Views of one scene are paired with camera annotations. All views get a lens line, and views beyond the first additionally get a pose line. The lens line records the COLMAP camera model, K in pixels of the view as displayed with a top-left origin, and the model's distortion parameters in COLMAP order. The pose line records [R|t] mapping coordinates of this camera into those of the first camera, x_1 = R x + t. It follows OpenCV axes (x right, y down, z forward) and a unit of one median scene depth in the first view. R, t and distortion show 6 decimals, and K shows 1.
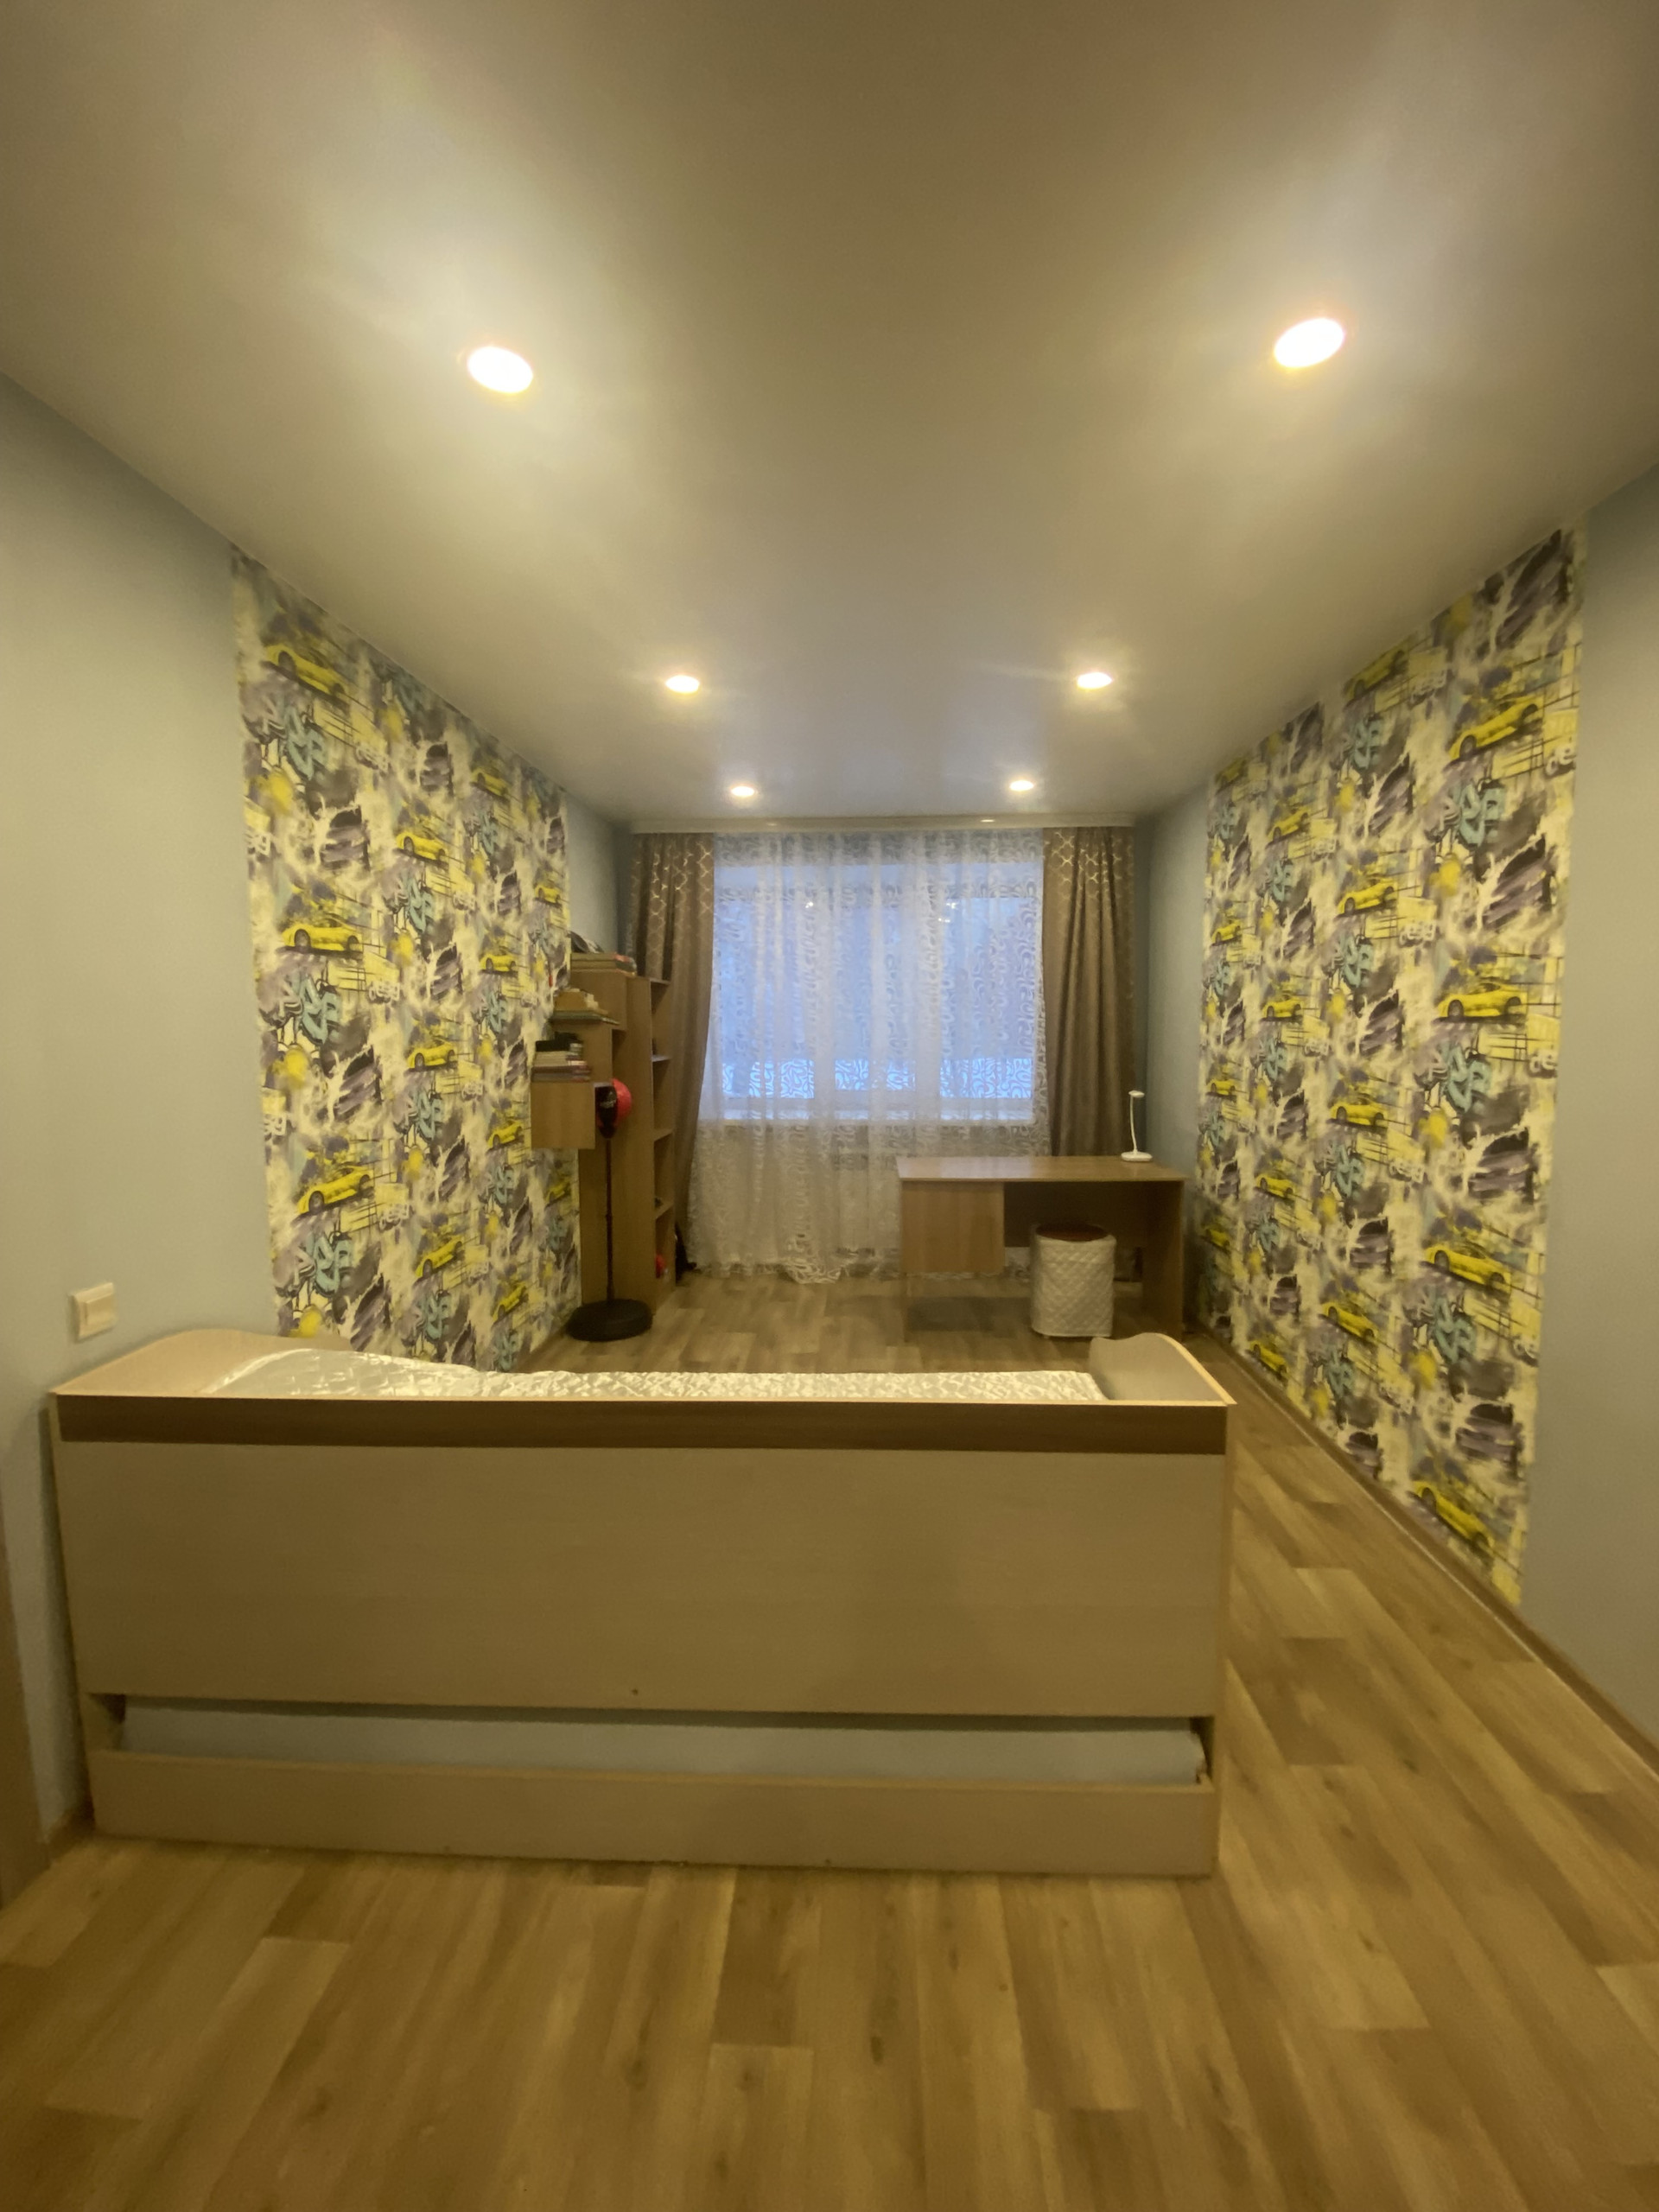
lens RADIAL K [[907.2, 0, 835.9], [0, 907.2, 1098.7], [0, 0, 1]] dist [0.065633, -0.045769]
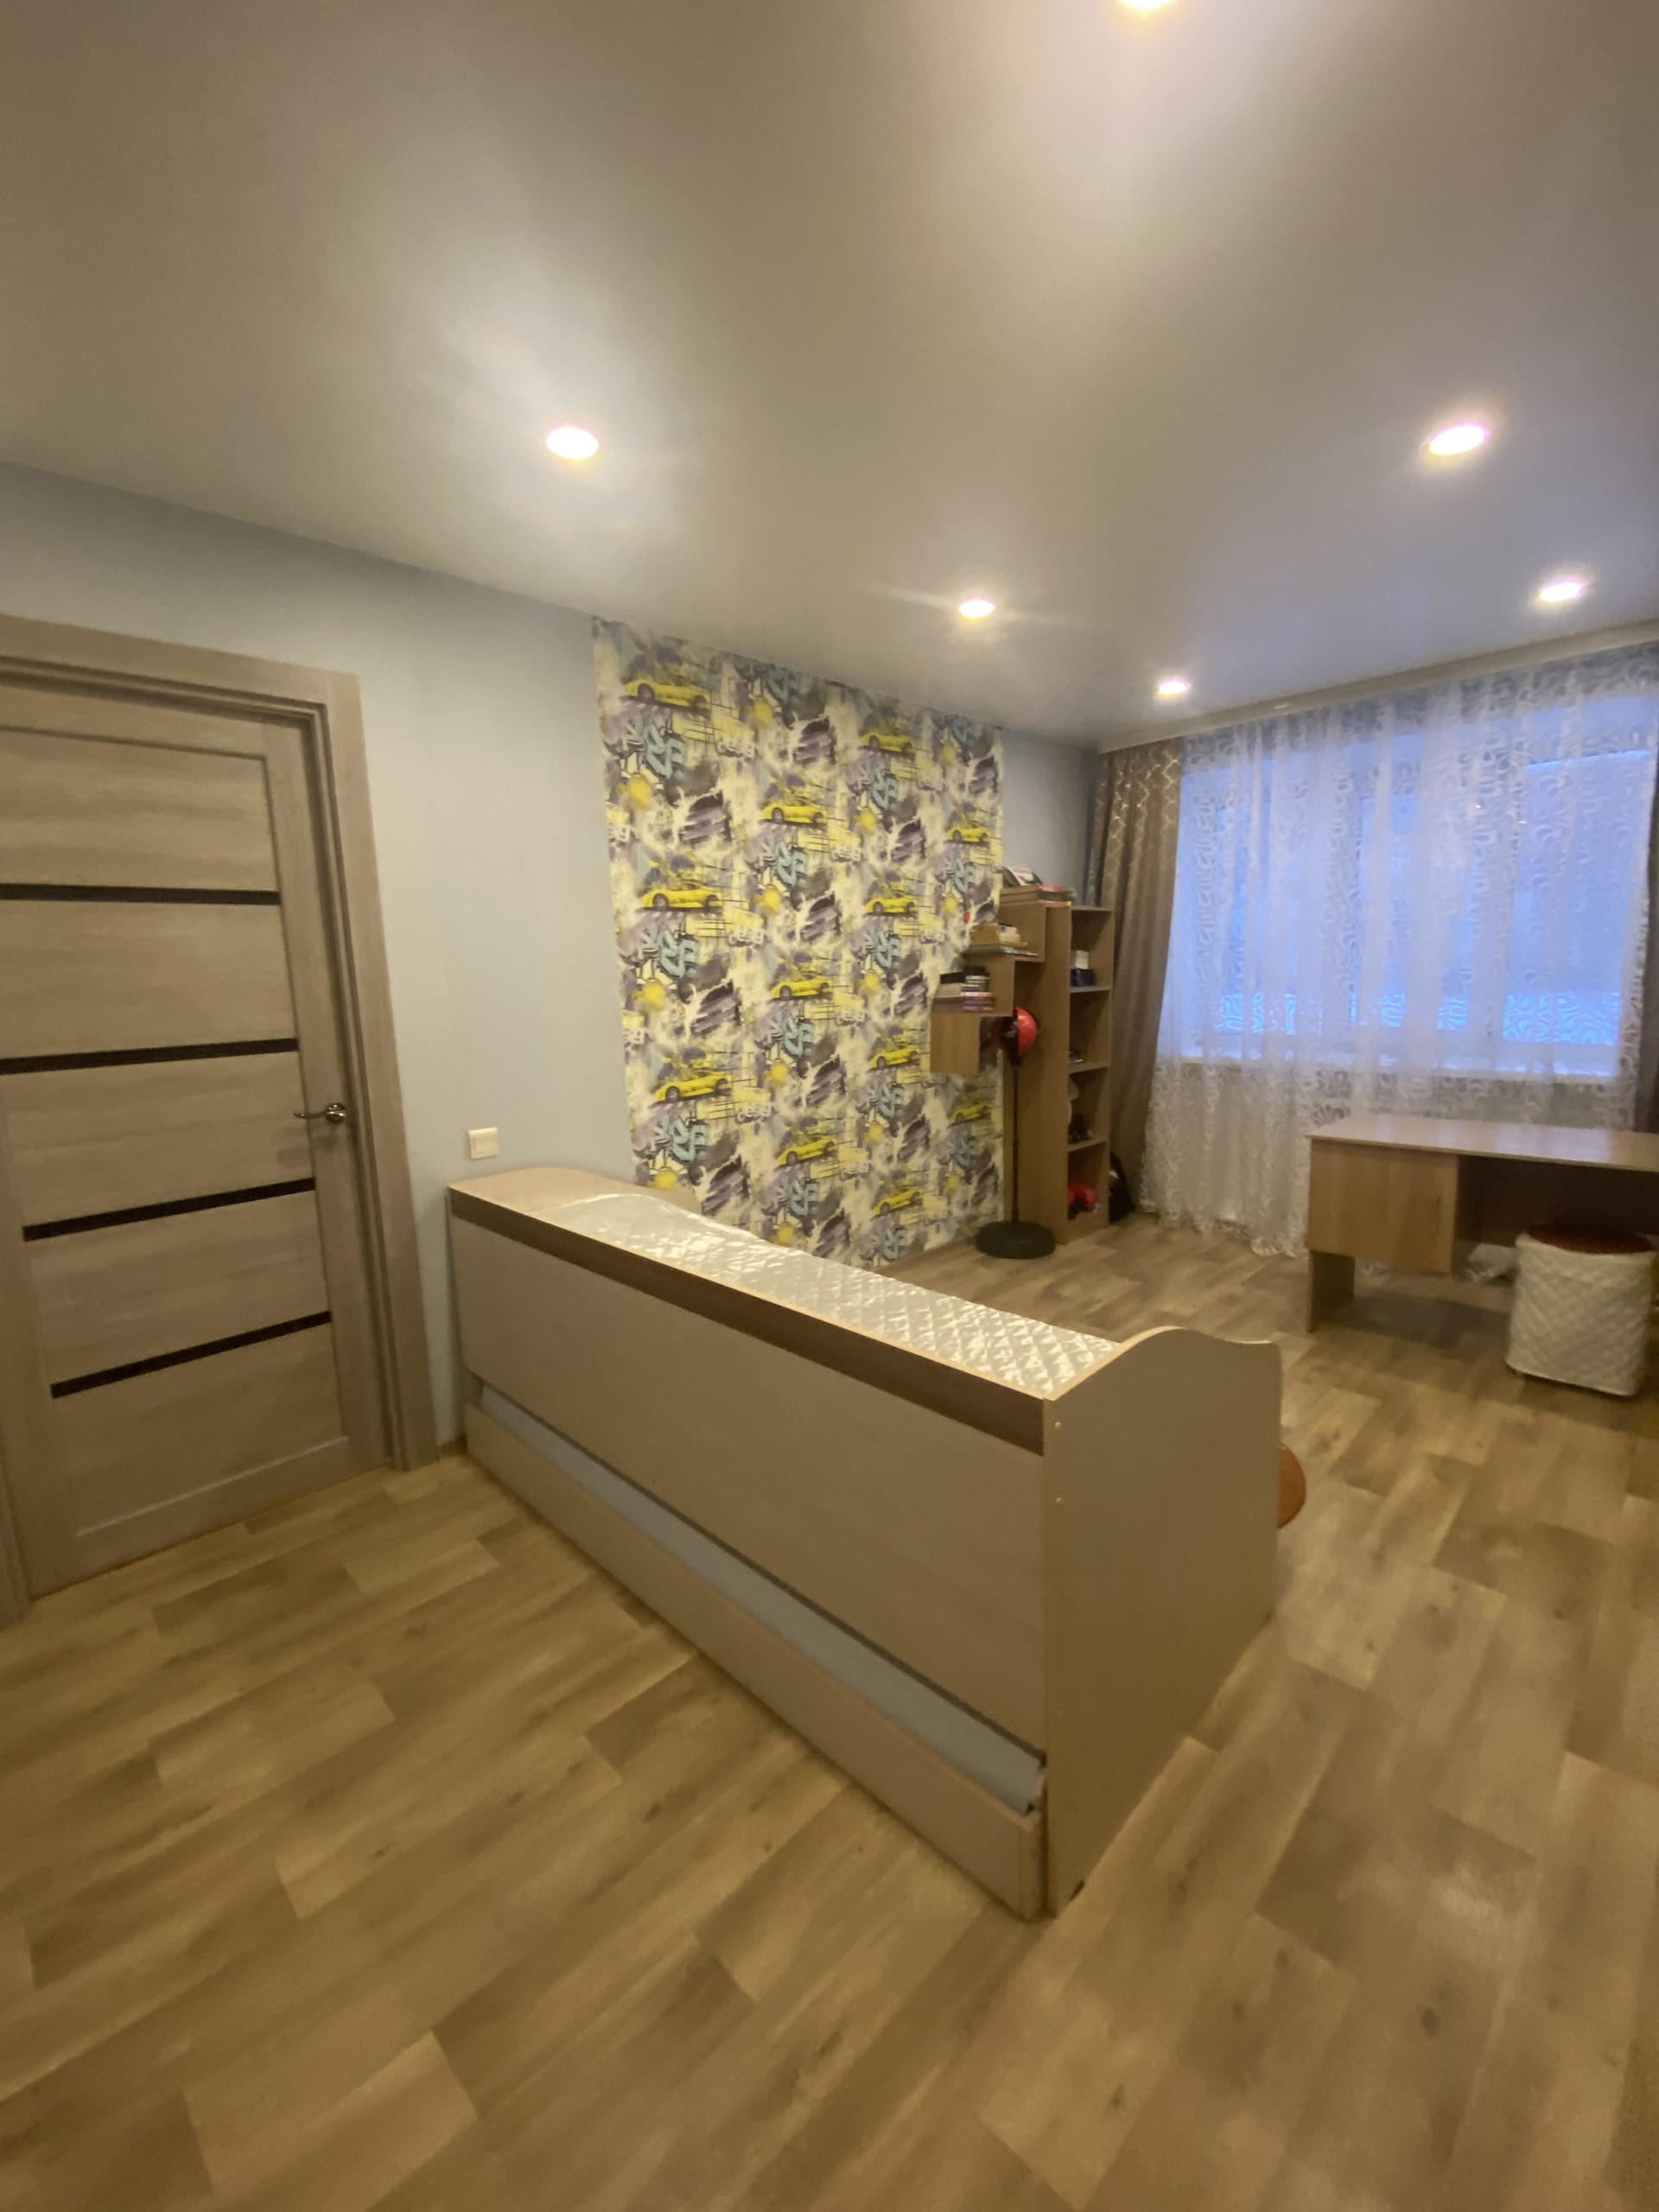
lens RADIAL K [[907.2, 0, 835.9], [0, 907.2, 1098.7], [0, 0, 1]] dist [0.065633, -0.045769]
pose [[0.733943, 0.080489, -0.674425, 0.504179], [-0.030967, 0.995886, 0.085155, -0.004332], [0.678505, -0.041614, 0.733416, 0.166716]]
